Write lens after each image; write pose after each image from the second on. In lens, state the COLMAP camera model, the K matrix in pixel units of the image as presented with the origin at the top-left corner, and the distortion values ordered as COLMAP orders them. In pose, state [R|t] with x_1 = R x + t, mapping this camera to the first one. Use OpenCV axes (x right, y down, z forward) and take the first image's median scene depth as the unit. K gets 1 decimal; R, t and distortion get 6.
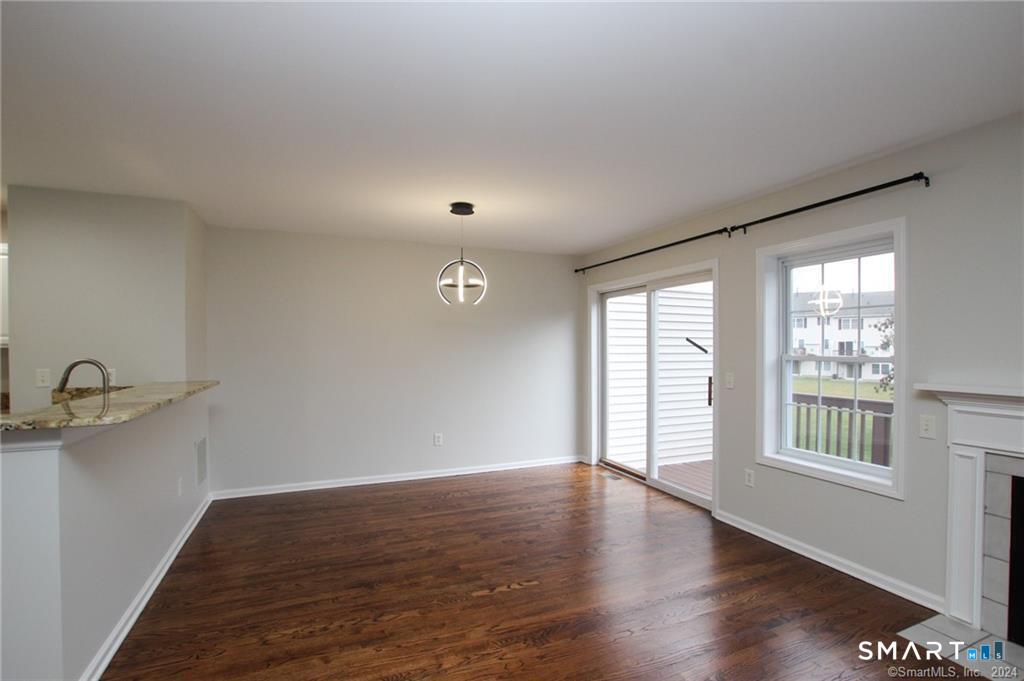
lens RADIAL K [[474.8, 0, 519.8], [0, 474.8, 348.3], [0, 0, 1]] dist [-0.025298, 0.001186]
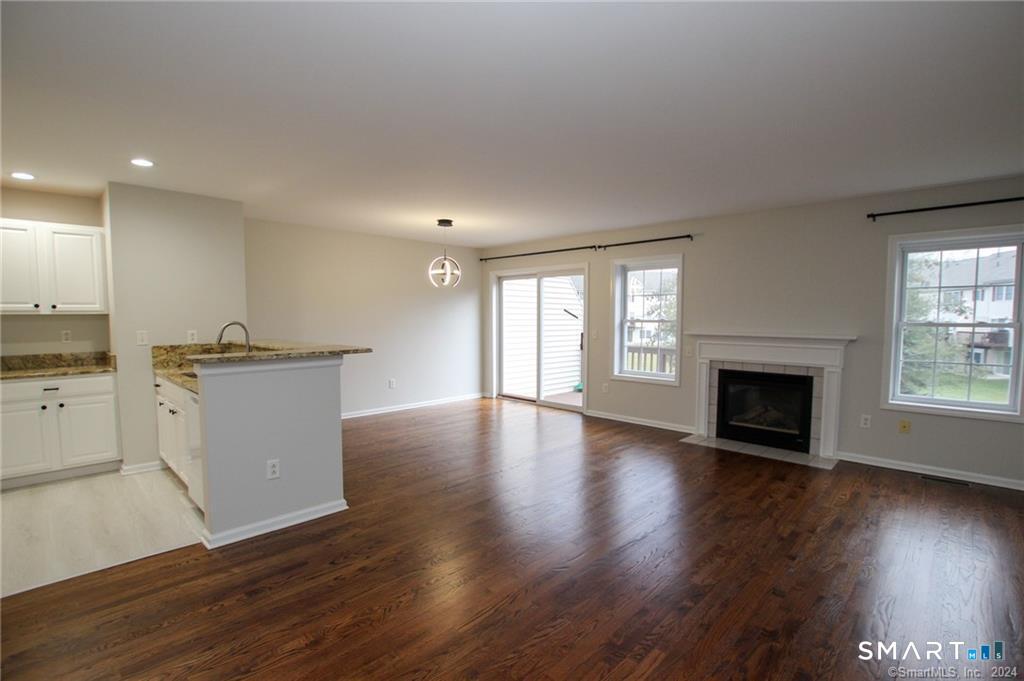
lens RADIAL K [[472.7, 0, 514.3], [0, 472.7, 350.1], [0, 0, 1]] dist [-0.027423, 0.000345]
pose [[0.923951, -0.025346, 0.381670, -0.459543], [-0.000713, 0.997686, 0.067981, 0.008027], [-0.382510, -0.063083, 0.921795, -0.458411]]
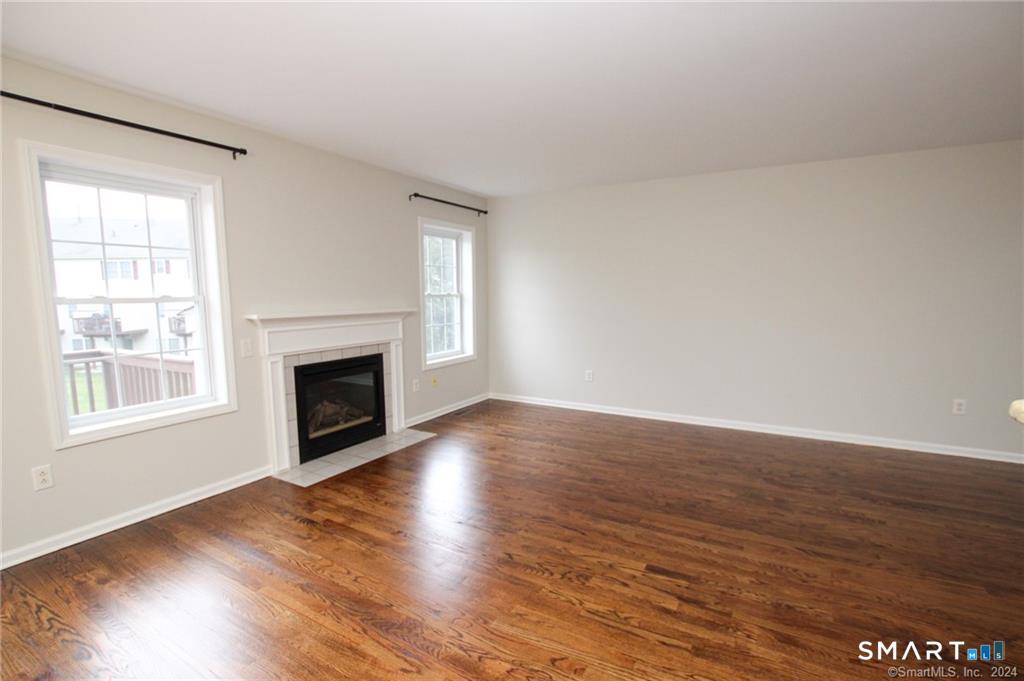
lens RADIAL K [[472.7, 0, 514.3], [0, 472.7, 350.1], [0, 0, 1]] dist [-0.027423, 0.000345]
pose [[-0.591158, -0.090765, 0.801432, -0.400516], [0.011329, 0.992615, 0.120774, 0.014666], [-0.806476, 0.080476, -0.585764, 0.740519]]
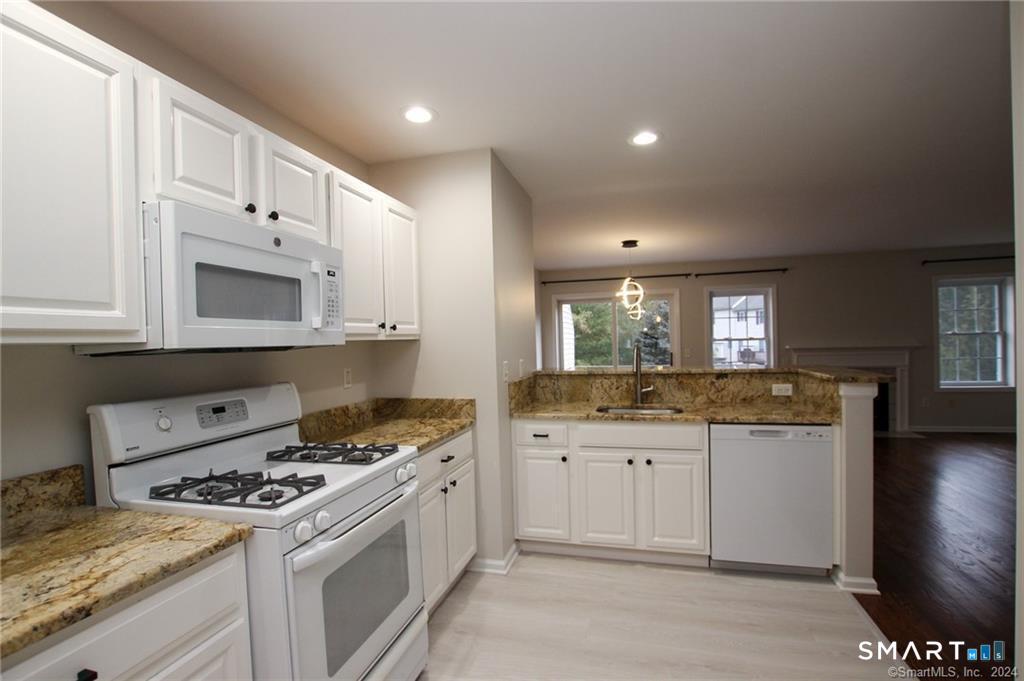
lens RADIAL K [[472.7, 0, 514.3], [0, 472.7, 350.1], [0, 0, 1]] dist [-0.027423, 0.000345]
pose [[0.629618, -0.028886, 0.776368, -1.391771], [0.028986, 0.999486, 0.013681, 0.008723], [-0.776364, 0.013890, 0.630132, 0.326658]]
